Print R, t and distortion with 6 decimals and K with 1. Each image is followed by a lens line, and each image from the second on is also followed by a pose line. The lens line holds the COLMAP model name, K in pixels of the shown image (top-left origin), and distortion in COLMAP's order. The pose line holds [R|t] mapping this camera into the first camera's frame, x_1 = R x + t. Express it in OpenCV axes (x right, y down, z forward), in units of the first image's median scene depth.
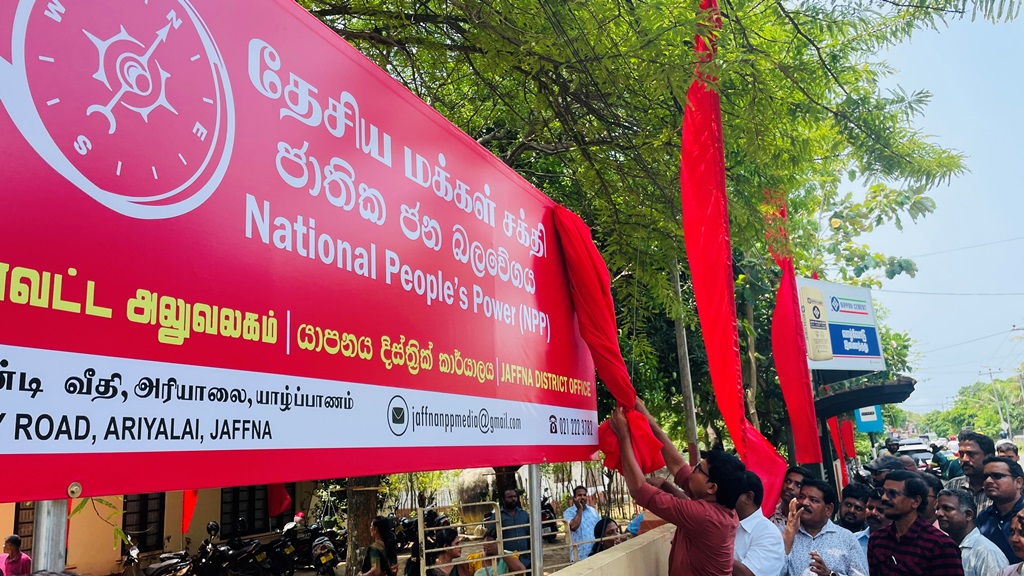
lens RADIAL K [[785.3, 0, 514.7], [0, 785.3, 279.8], [0, 0, 1]] dist [0.103552, -0.147106]
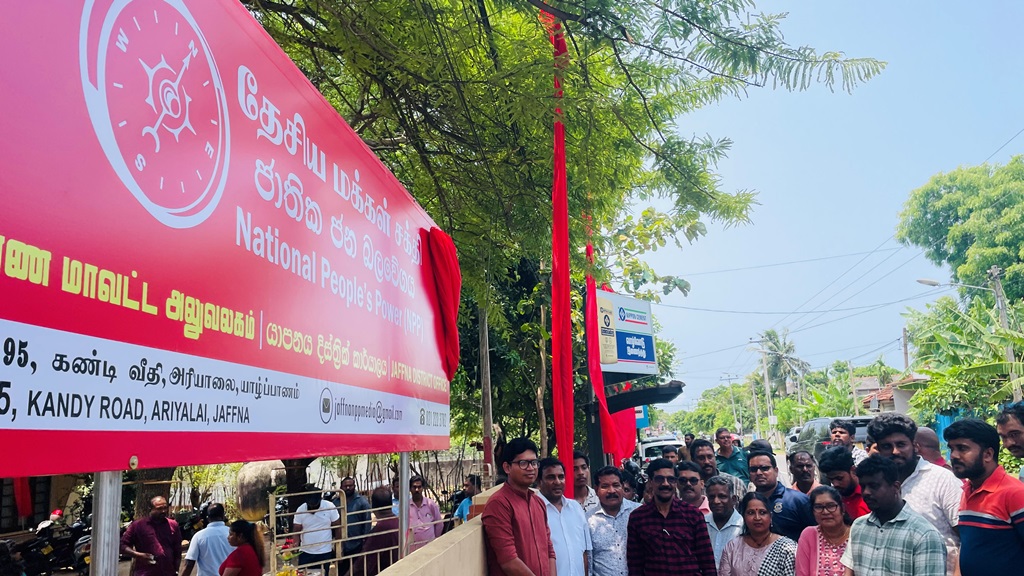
lens RADIAL K [[786.0, 0, 512.0], [0, 786.0, 288.0], [0, 0, 1]] dist [0.112073, -0.146205]
pose [[0.962810, 0.060891, 0.263230, -0.192867], [-0.065119, 0.997850, 0.007360, -0.019956], [-0.262216, -0.024228, 0.964705, -0.149366]]
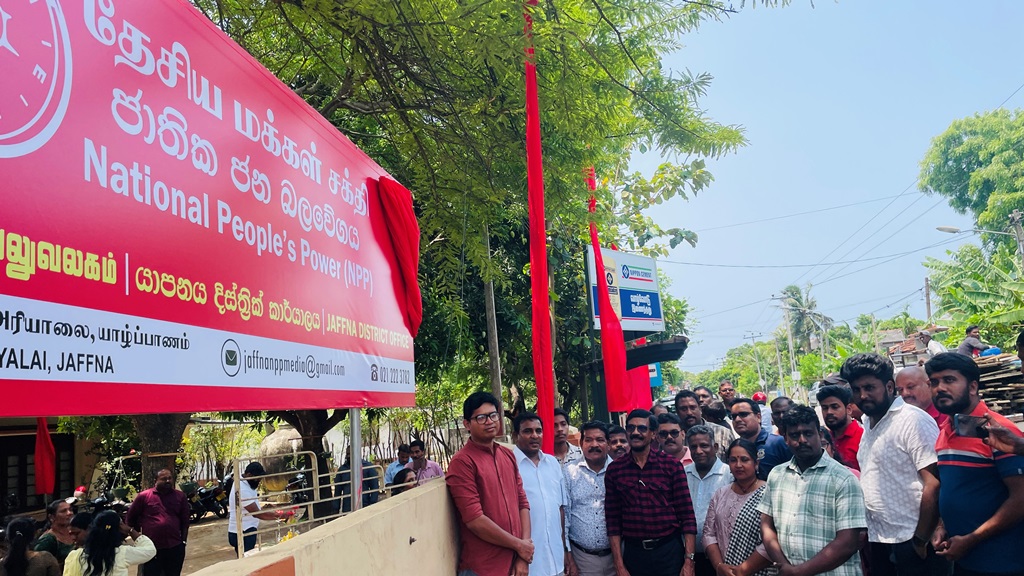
lens RADIAL K [[786.7, 0, 521.4], [0, 786.7, 296.6], [0, 0, 1]] dist [0.096766, -0.126631]
pose [[0.969151, 0.010701, 0.246234, -0.032426], [-0.026229, 0.997862, 0.059870, 0.015178], [-0.245067, -0.064481, 0.967359, -0.119561]]
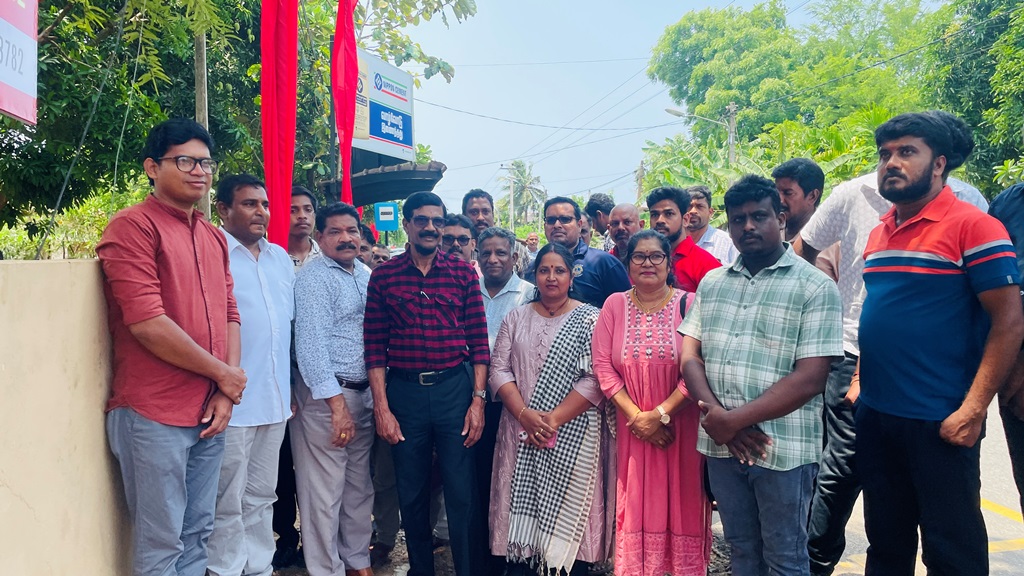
lens RADIAL K [[778.1, 0, 513.0], [0, 778.1, 299.9], [0, 0, 1]] dist [0.087681, -0.141437]
pose [[0.828589, 0.025488, 0.559277, 0.121255], [-0.166390, 0.965036, 0.202533, 0.290243], [-0.534560, -0.260874, 0.803859, 0.502918]]
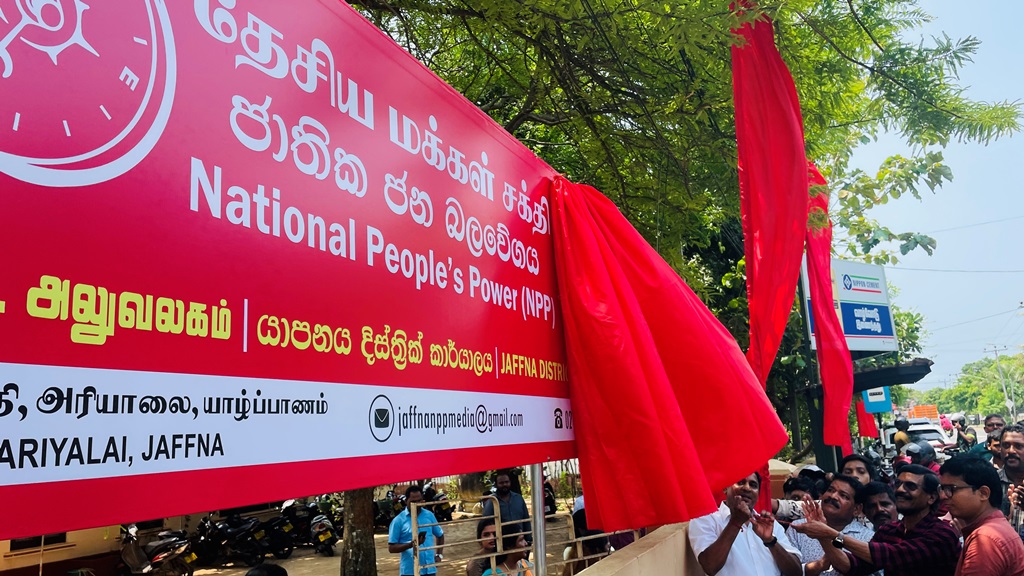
lens RADIAL K [[782.5, 0, 495.4], [0, 782.5, 277.2], [0, 0, 1]] dist [0.104030, -0.152137]
pose [[0.999748, -0.000087, -0.022443, -0.004327], [0.000676, 0.999655, 0.026263, -0.004443], [0.022433, -0.026272, 0.999403, 0.142002]]
